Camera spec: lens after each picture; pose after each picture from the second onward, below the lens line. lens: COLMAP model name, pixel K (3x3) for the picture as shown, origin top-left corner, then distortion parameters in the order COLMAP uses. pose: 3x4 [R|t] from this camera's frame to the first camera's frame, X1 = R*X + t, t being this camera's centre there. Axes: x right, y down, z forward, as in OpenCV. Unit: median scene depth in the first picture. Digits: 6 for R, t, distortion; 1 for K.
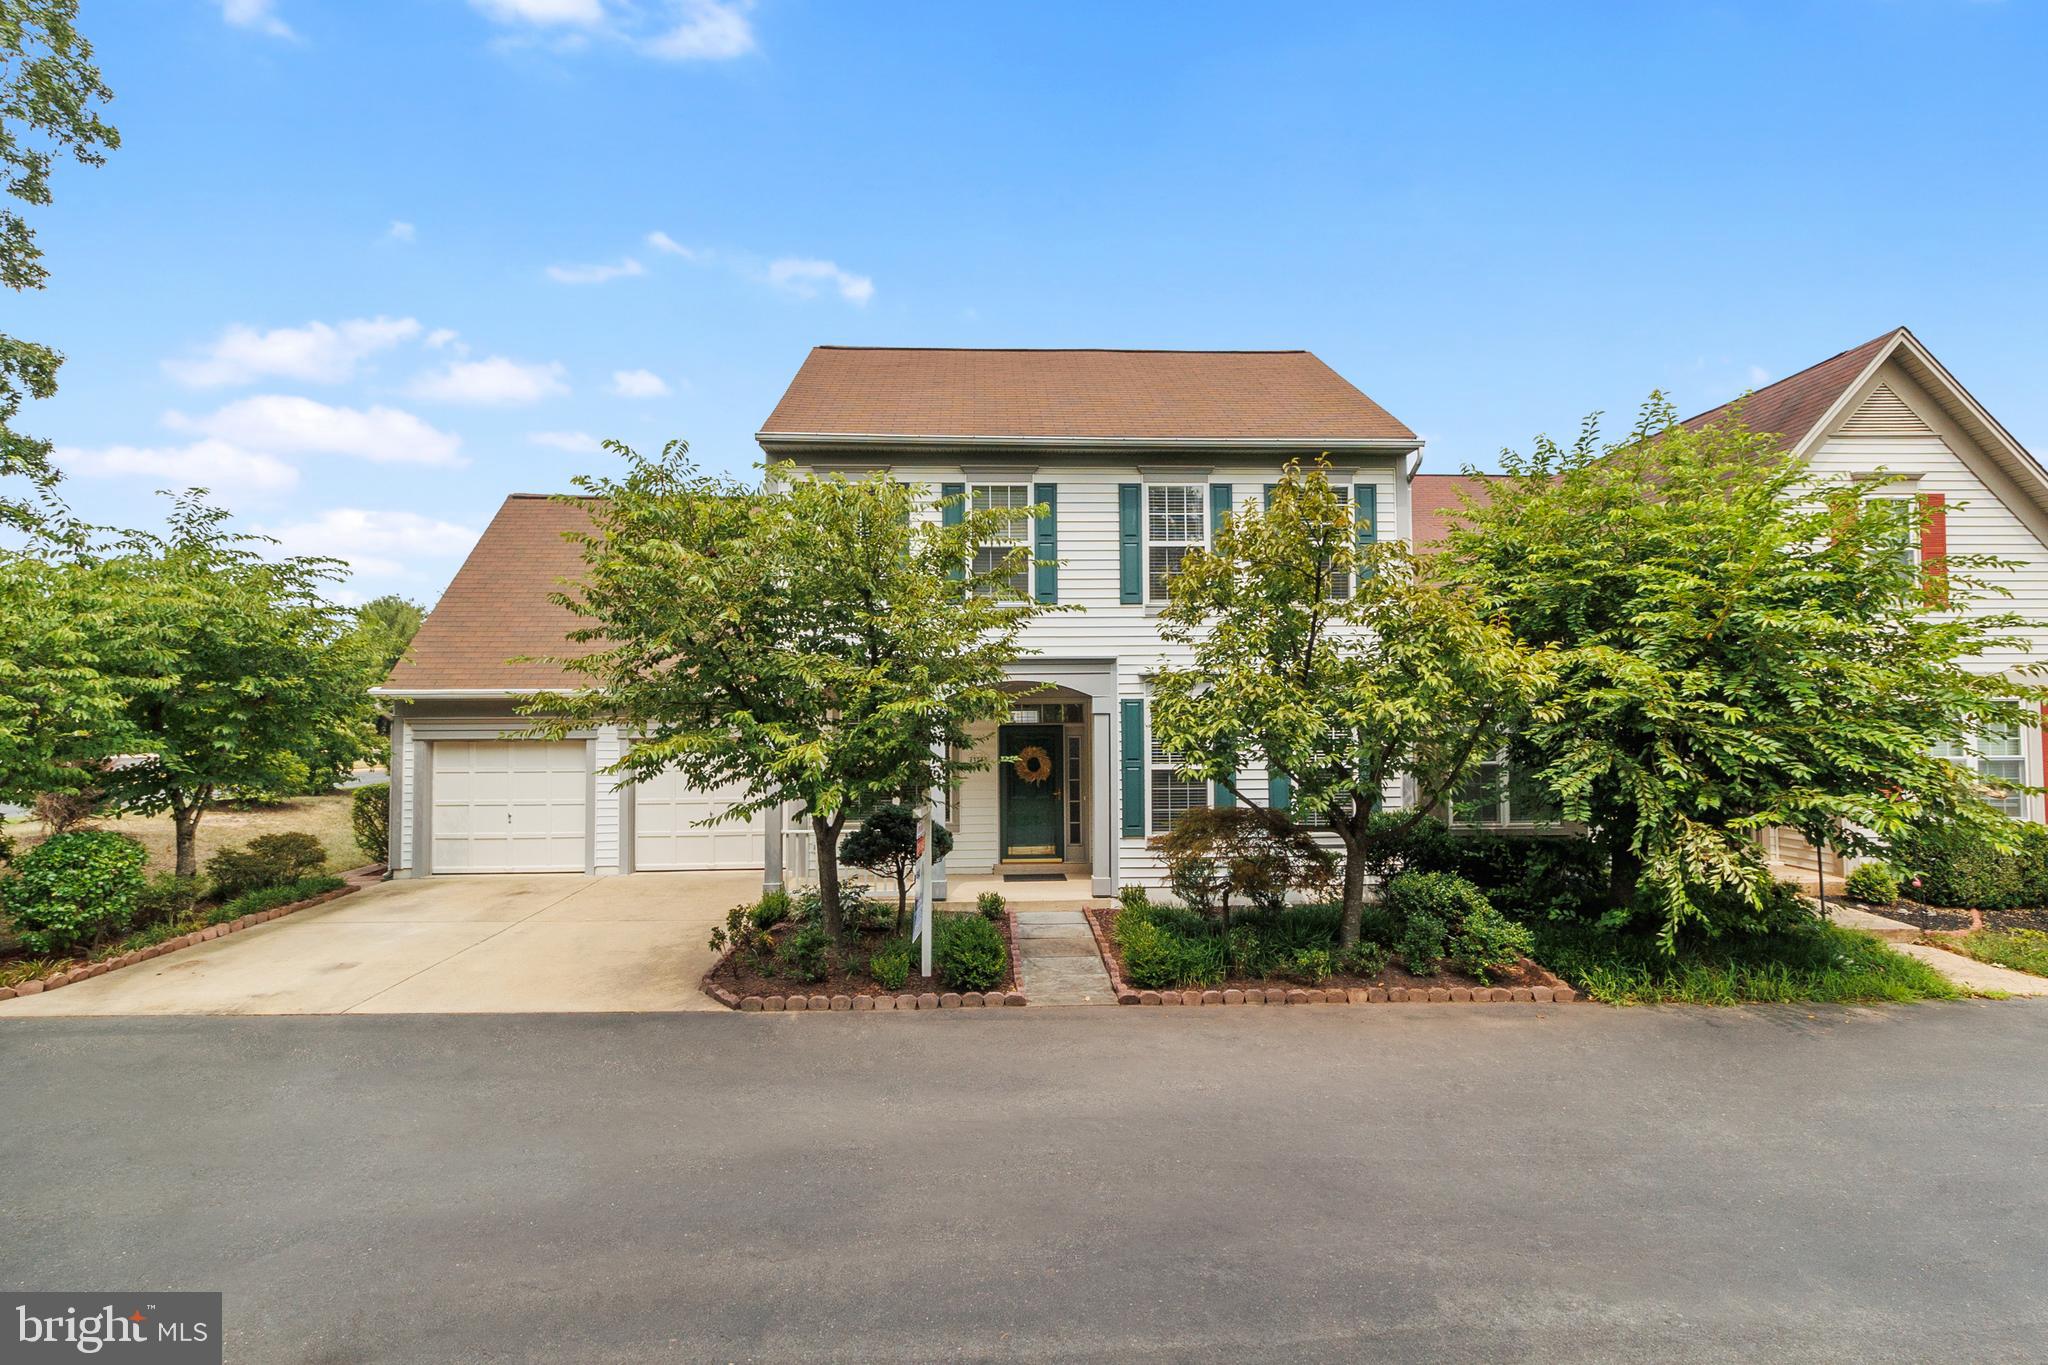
lens RADIAL K [[960.3, 0, 1023.1], [0, 960.3, 691.0], [0, 0, 1]] dist [0.002093, -0.001294]
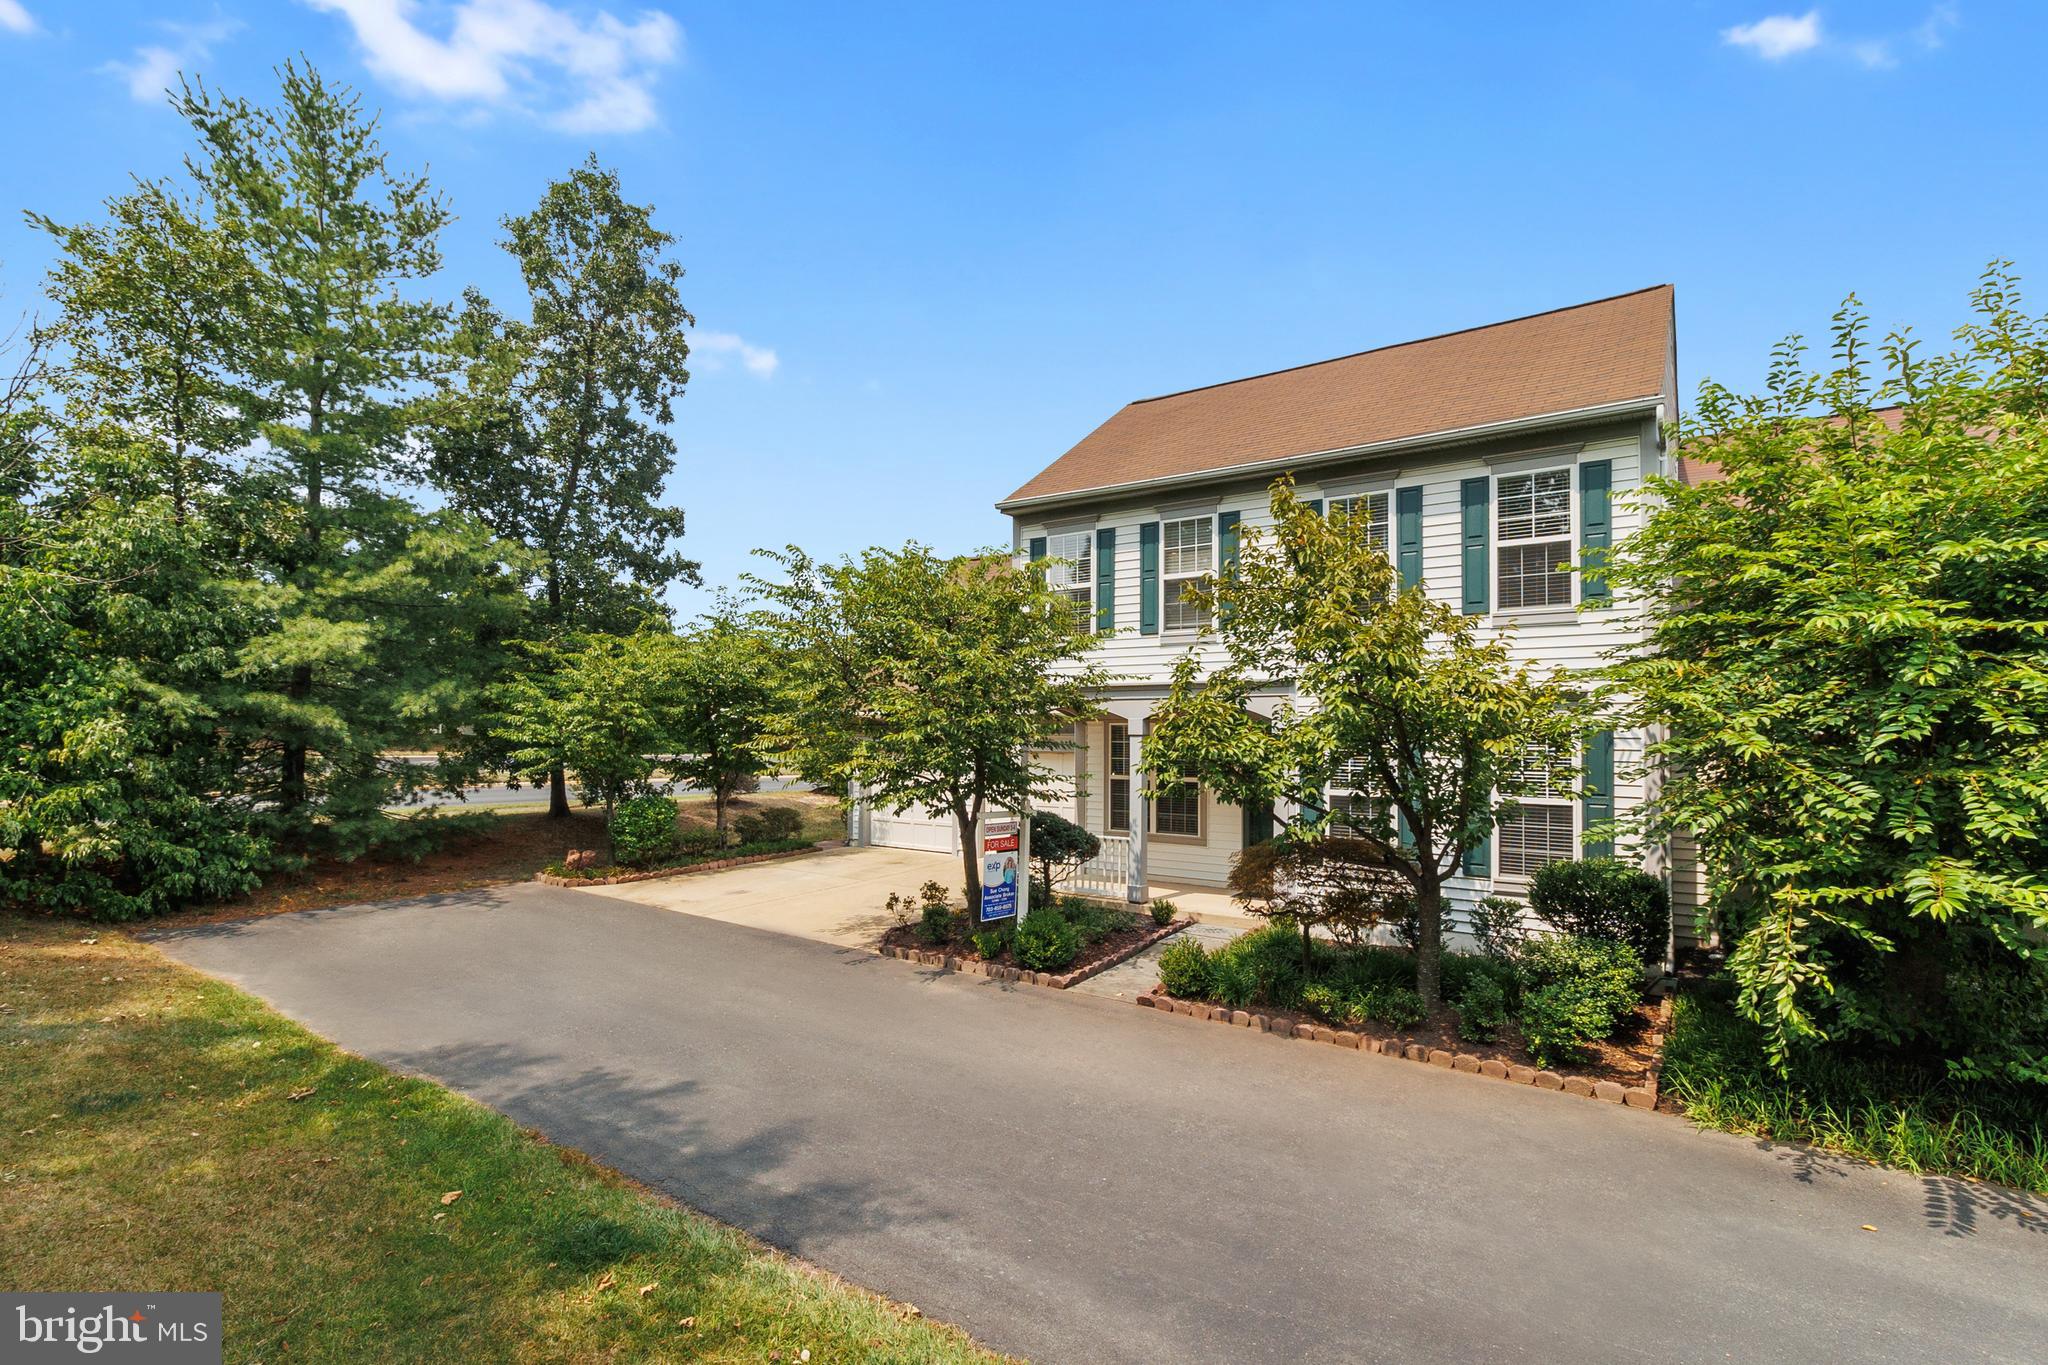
lens RADIAL K [[960.3, 0, 988.0], [0, 960.3, 709.8], [0, 0, 1]] dist [0.002093, -0.001294]
pose [[0.780865, -0.002473, -0.624695, 0.499265], [0.003846, 0.999992, 0.000850, -0.006334], [0.624688, -0.003066, 0.780868, 0.035621]]
